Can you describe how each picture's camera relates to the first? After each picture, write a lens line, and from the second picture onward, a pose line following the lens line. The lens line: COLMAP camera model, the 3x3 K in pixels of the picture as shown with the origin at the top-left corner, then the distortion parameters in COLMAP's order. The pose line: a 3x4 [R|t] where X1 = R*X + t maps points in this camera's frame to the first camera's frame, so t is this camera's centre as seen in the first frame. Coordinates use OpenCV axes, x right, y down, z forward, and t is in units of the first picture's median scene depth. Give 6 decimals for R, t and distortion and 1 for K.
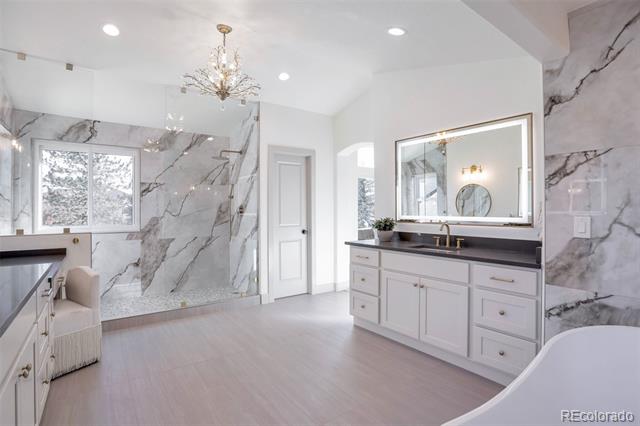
lens RADIAL K [[316.8, 0, 317.2], [0, 316.8, 212.1], [0, 0, 1]] dist [-0.034715, -0.000108]
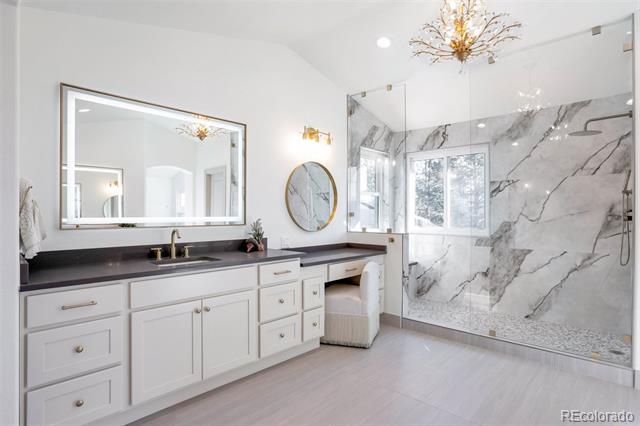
lens RADIAL K [[337.6, 0, 326.5], [0, 337.6, 214.8], [0, 0, 1]] dist [-0.038004, 0.000509]
pose [[0.197729, 0.005937, -0.980239, 0.258123], [-0.011155, 0.999931, 0.003806, 0.000189], [0.980193, 0.010182, 0.197781, 0.362883]]
